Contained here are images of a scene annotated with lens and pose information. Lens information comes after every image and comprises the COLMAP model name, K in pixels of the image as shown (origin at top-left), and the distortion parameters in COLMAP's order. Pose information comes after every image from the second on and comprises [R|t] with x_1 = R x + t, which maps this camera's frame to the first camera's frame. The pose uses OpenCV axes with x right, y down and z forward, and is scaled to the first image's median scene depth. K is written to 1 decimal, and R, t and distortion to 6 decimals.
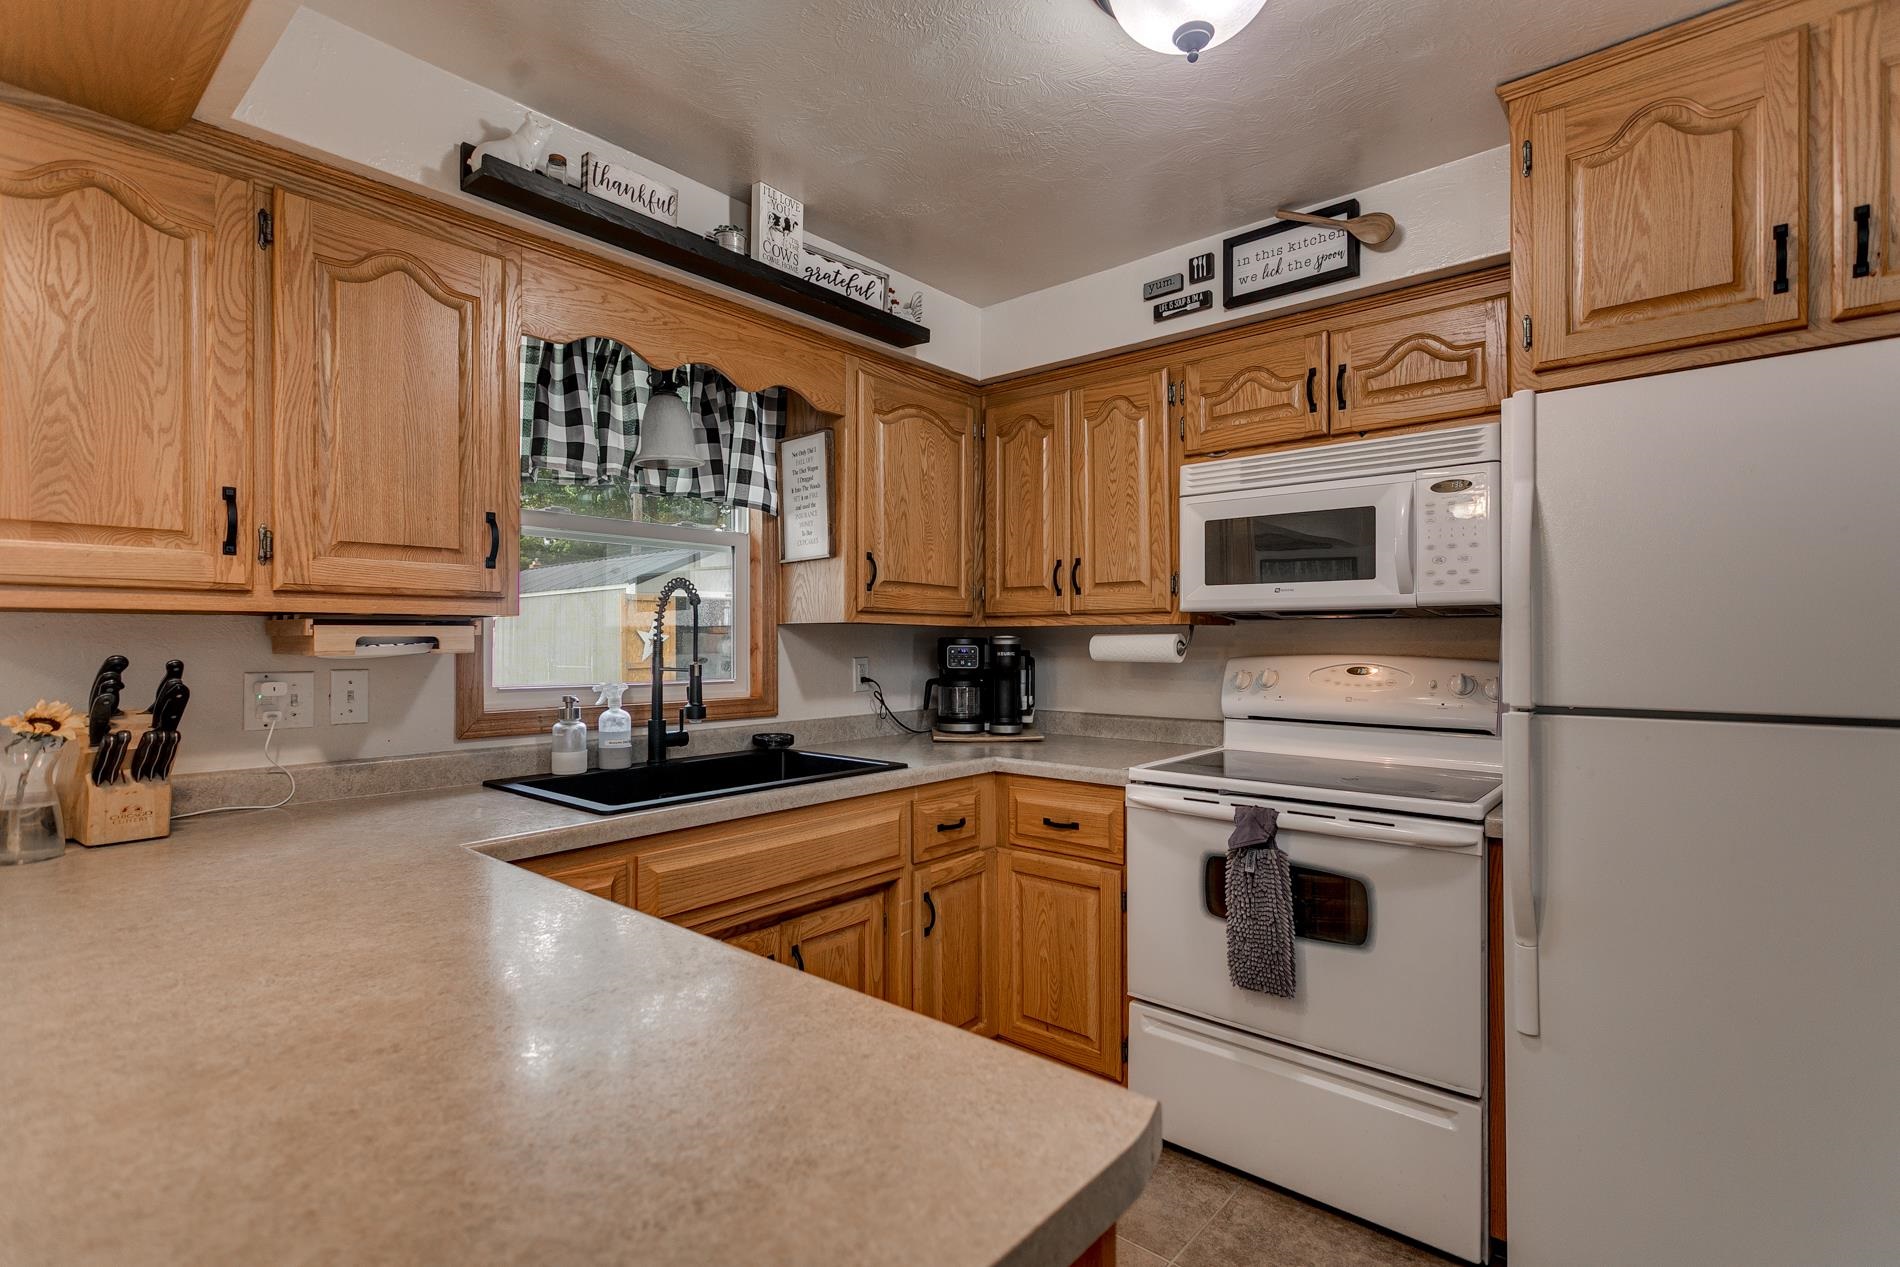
lens RADIAL K [[904.8, 0, 929.4], [0, 904.8, 635.0], [0, 0, 1]] dist [-0.004544, 0.003407]
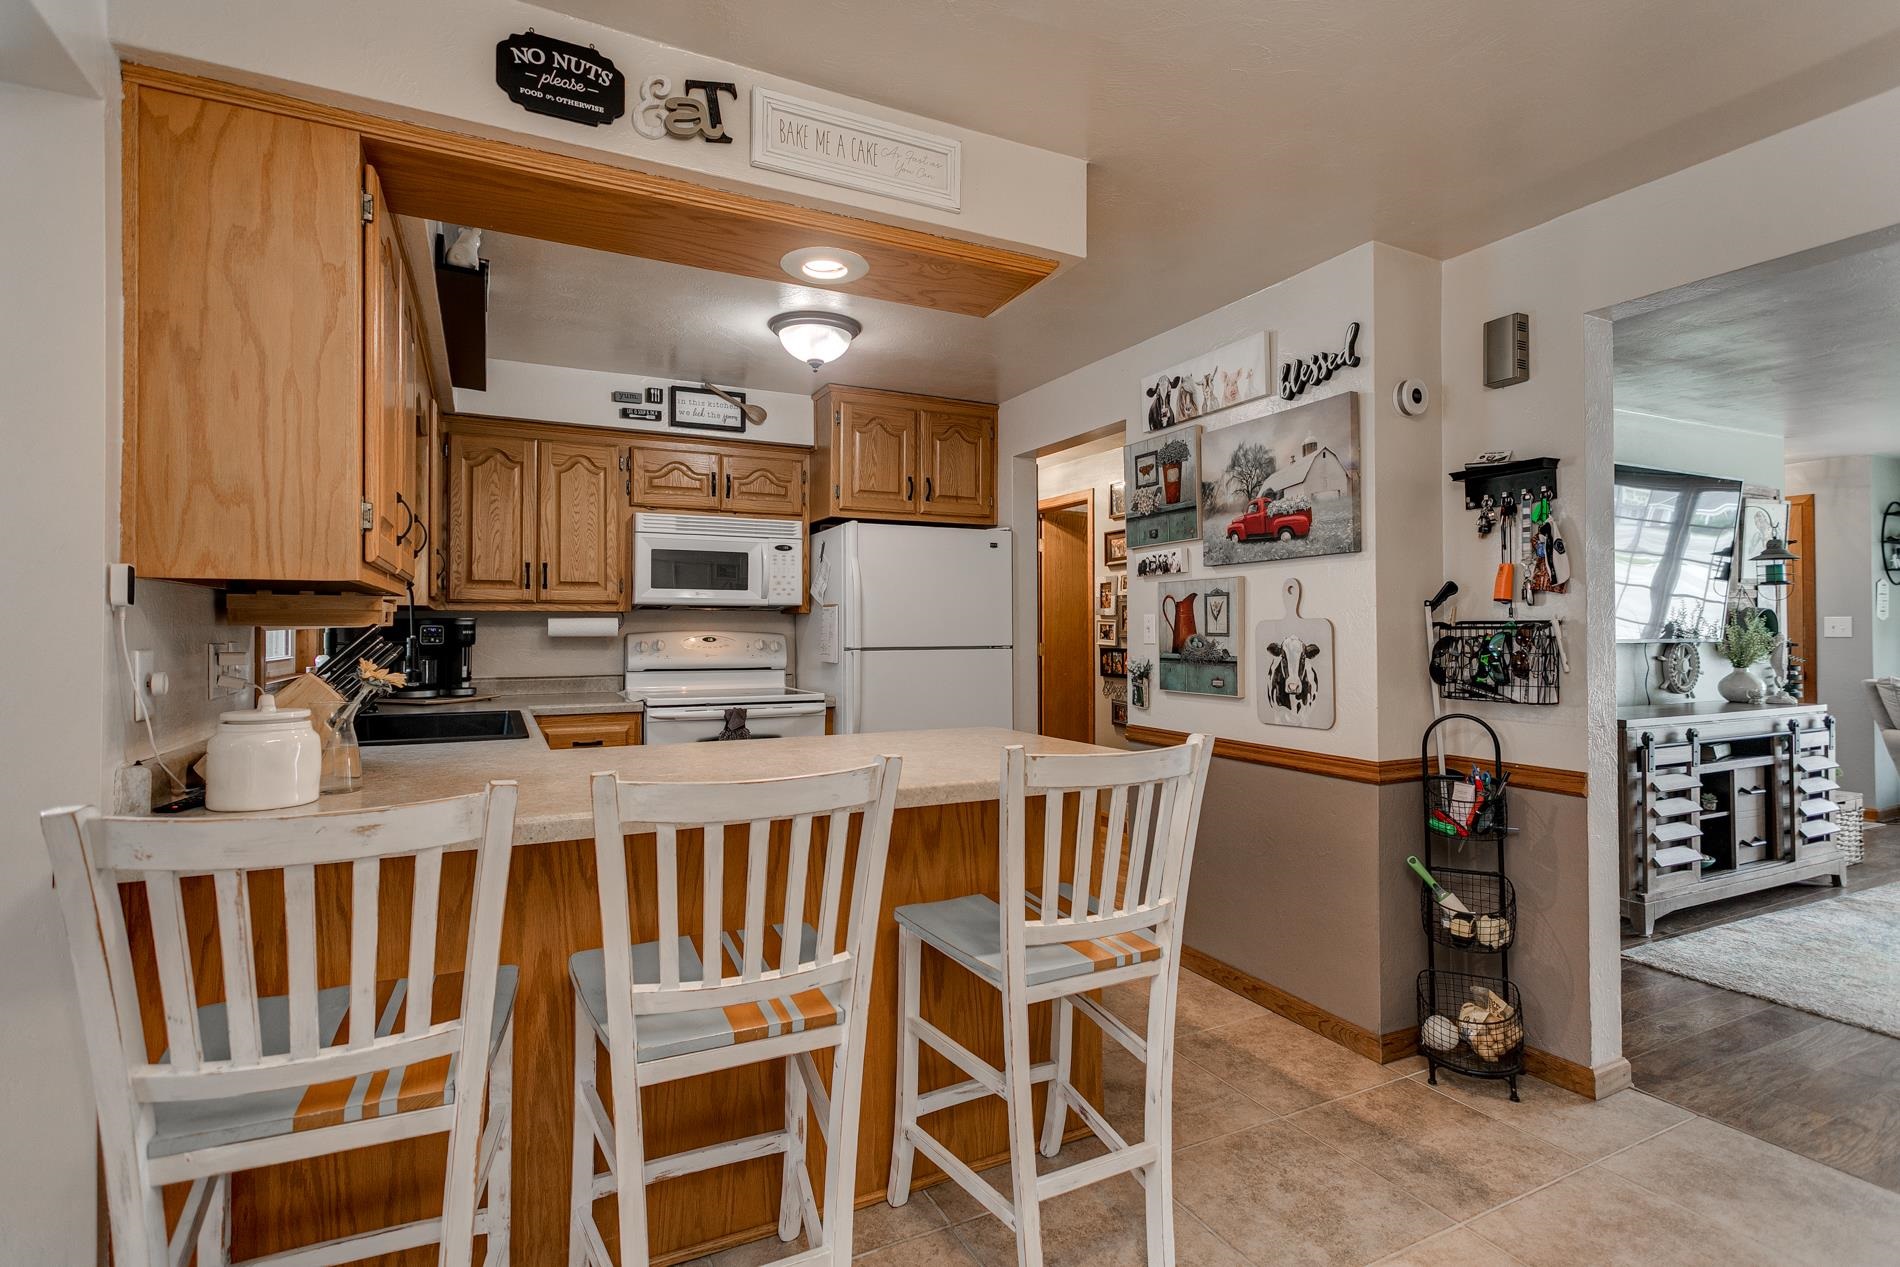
lens RADIAL K [[898.7, 0, 941.5], [0, 898.7, 617.6], [0, 0, 1]] dist [0.009155, 0.000698]
pose [[0.380849, 0.011668, 0.924564, -1.126648], [-0.004987, 0.999932, -0.010565, 0.014728], [-0.924624, -0.000587, 0.380881, -0.119436]]
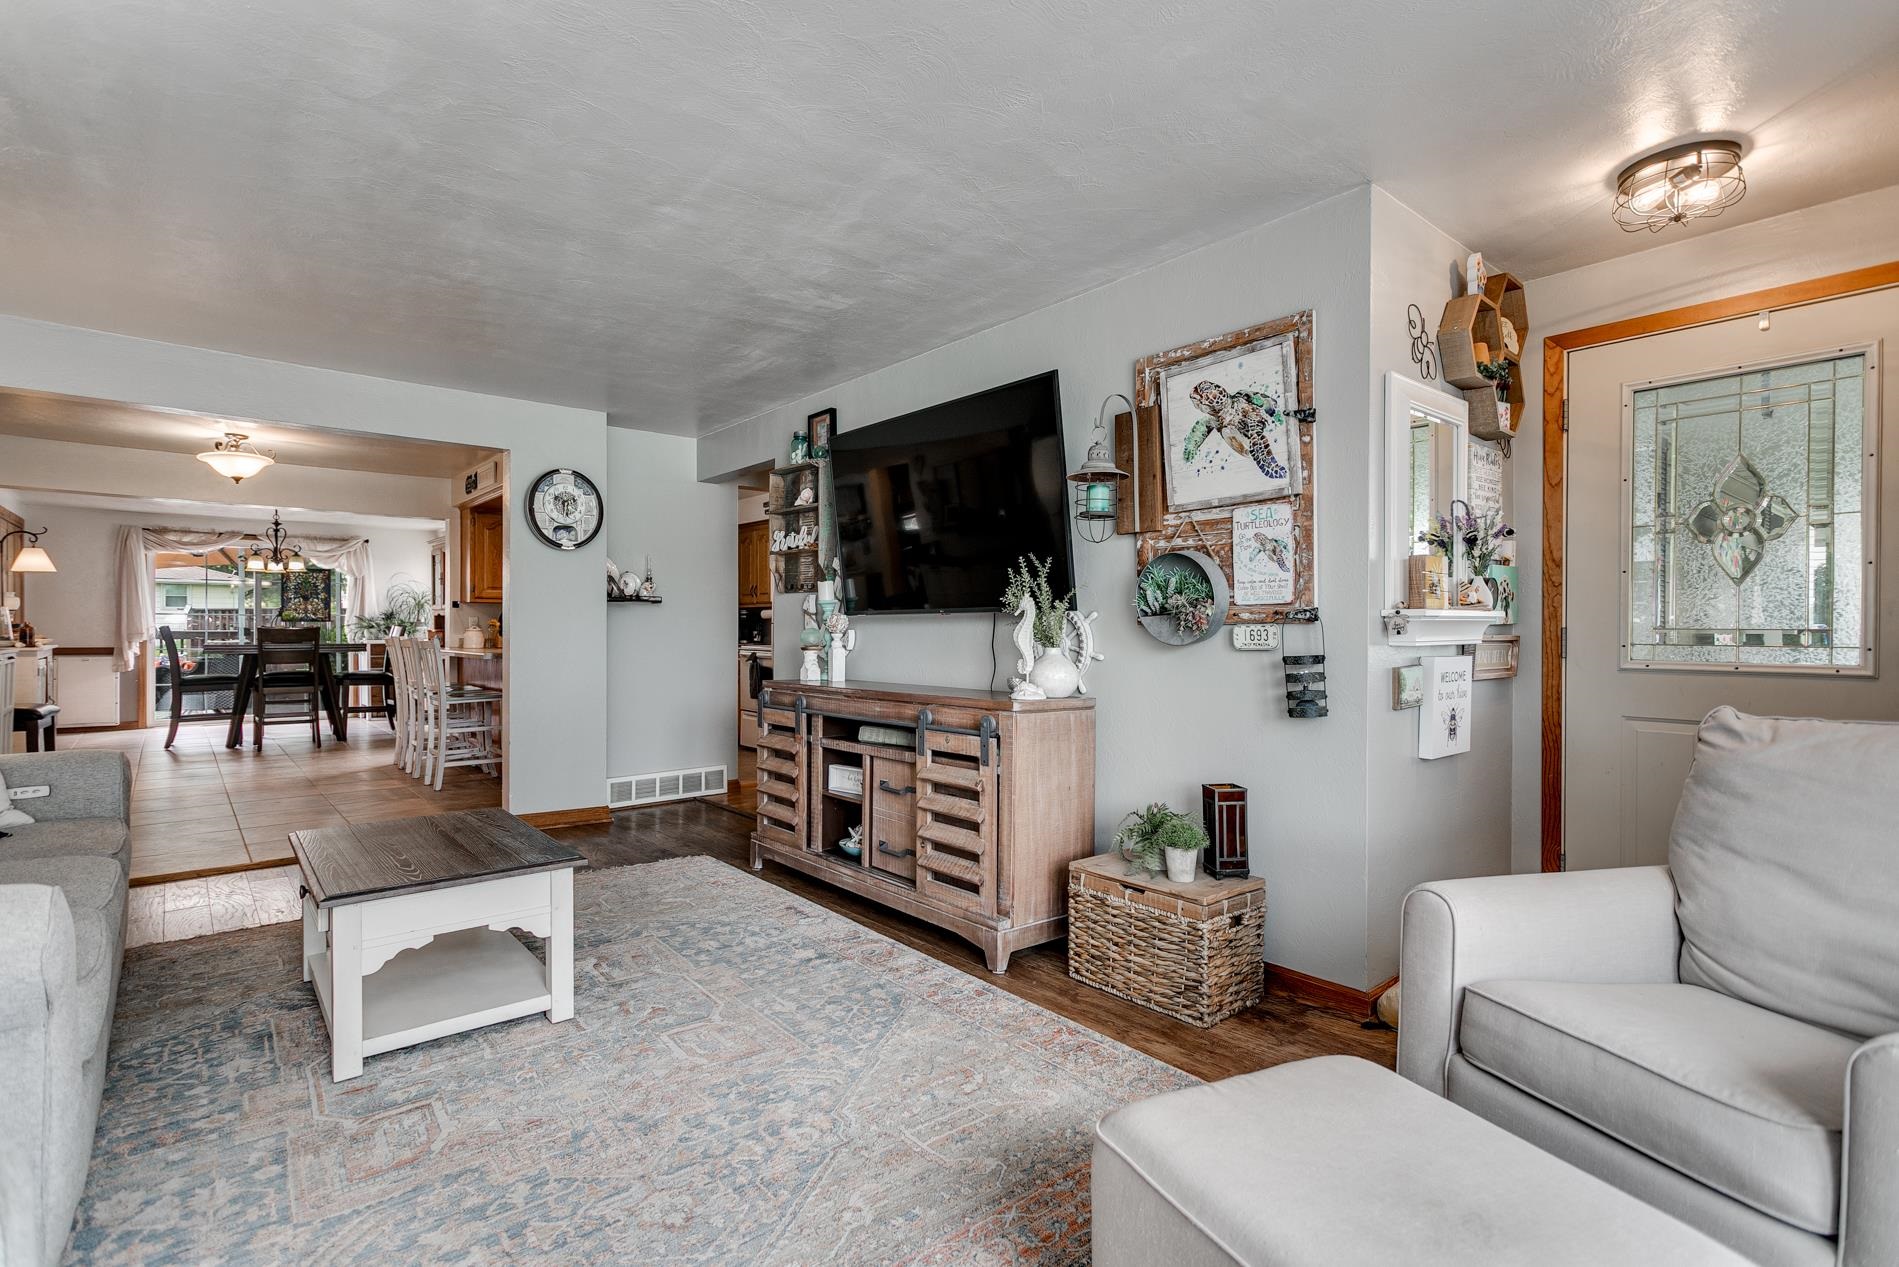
lens RADIAL K [[904.4, 0, 957.8], [0, 904.4, 637.4], [0, 0, 1]] dist [-0.004544, 0.003407]
pose [[0.990485, 0.004535, -0.137547, 1.550454], [-0.002668, 0.999902, 0.013754, 0.062129], [0.137596, -0.013257, 0.990400, -2.457726]]
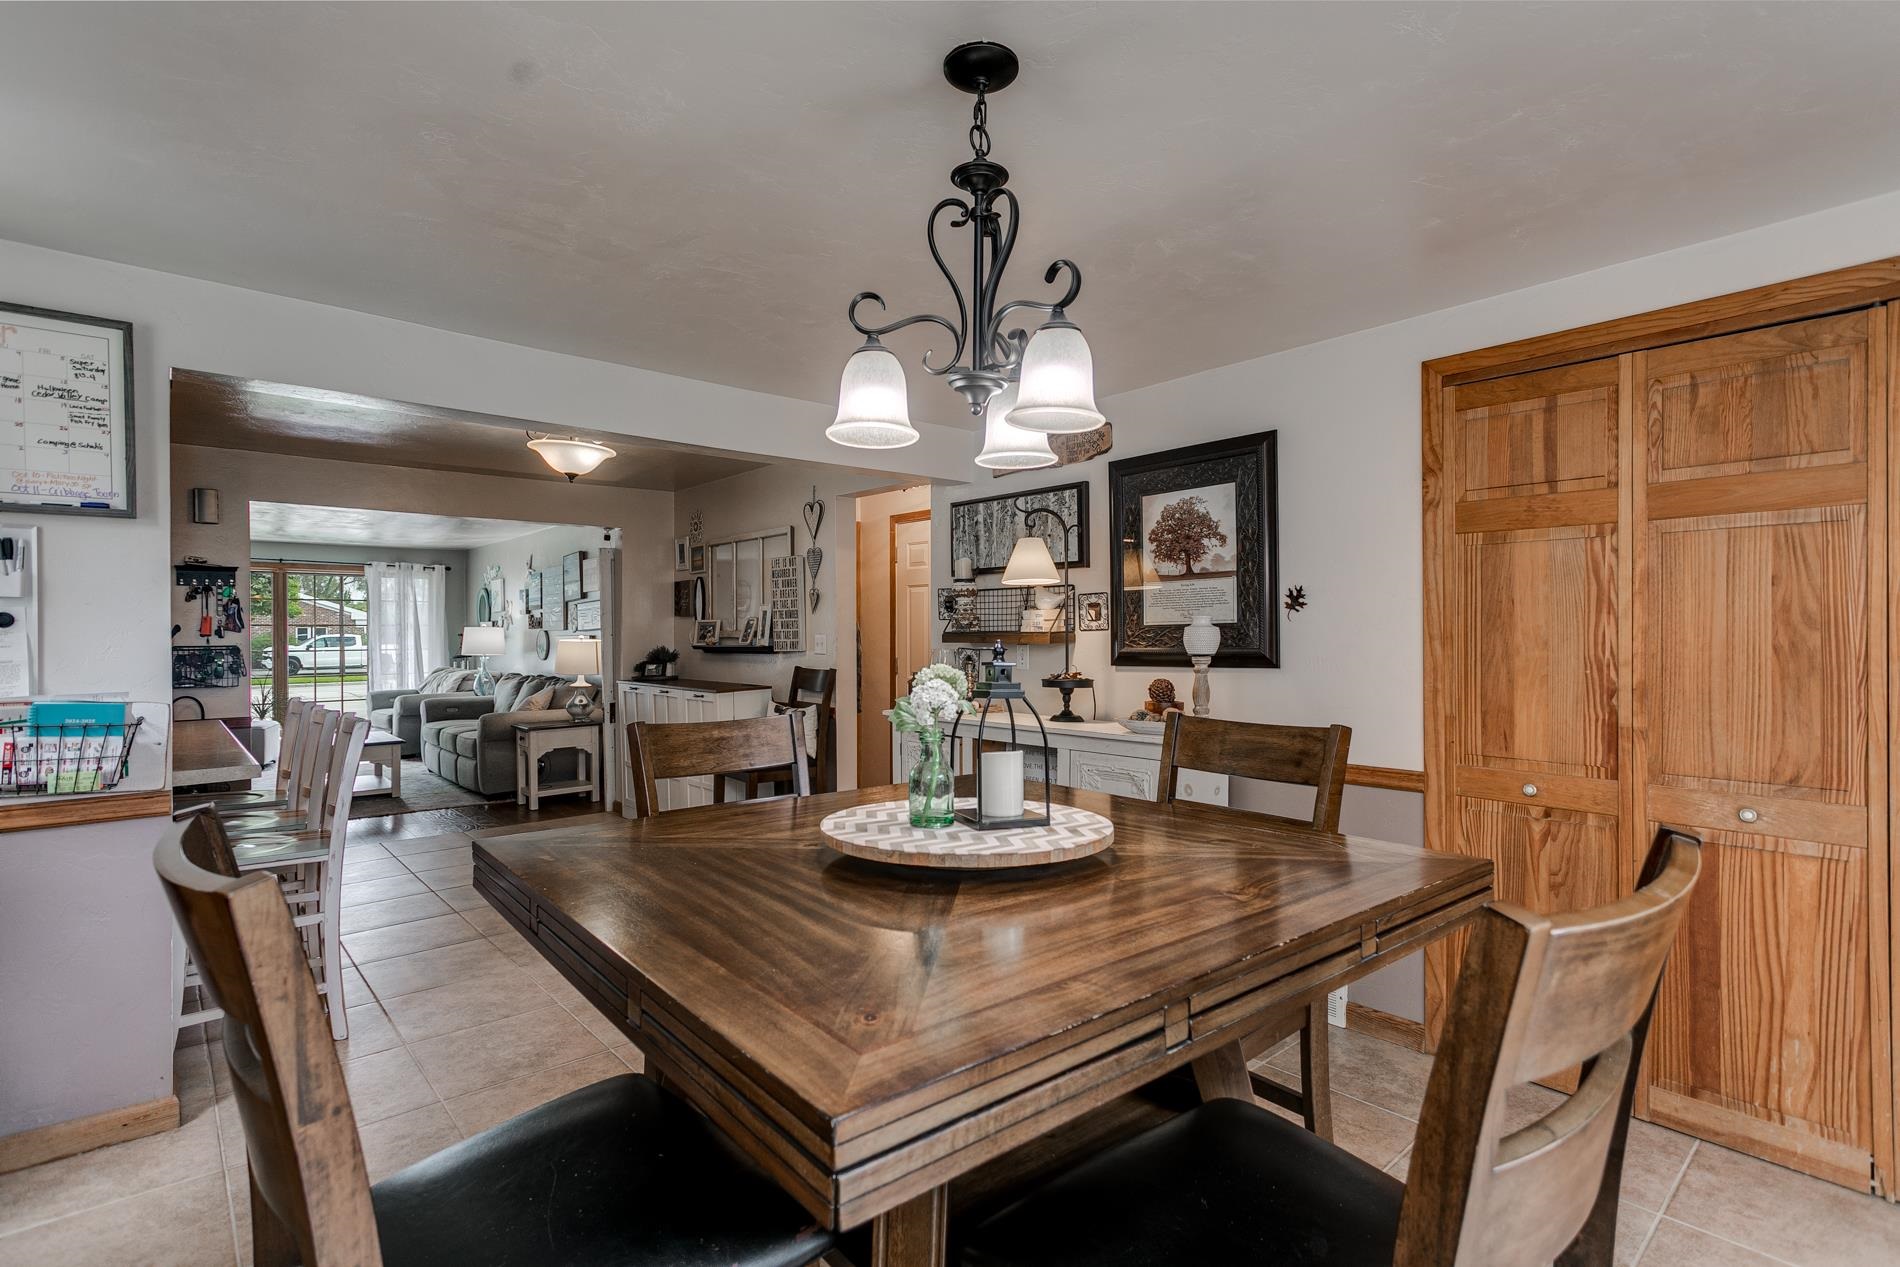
lens RADIAL K [[904.8, 0, 939.6], [0, 904.8, 635.4], [0, 0, 1]] dist [-0.004544, 0.003407]
pose [[-0.990766, 0.003394, 0.135541, -1.880113], [0.003192, 0.999993, -0.001709, -0.011772], [-0.135546, -0.001260, -0.990770, 1.595356]]
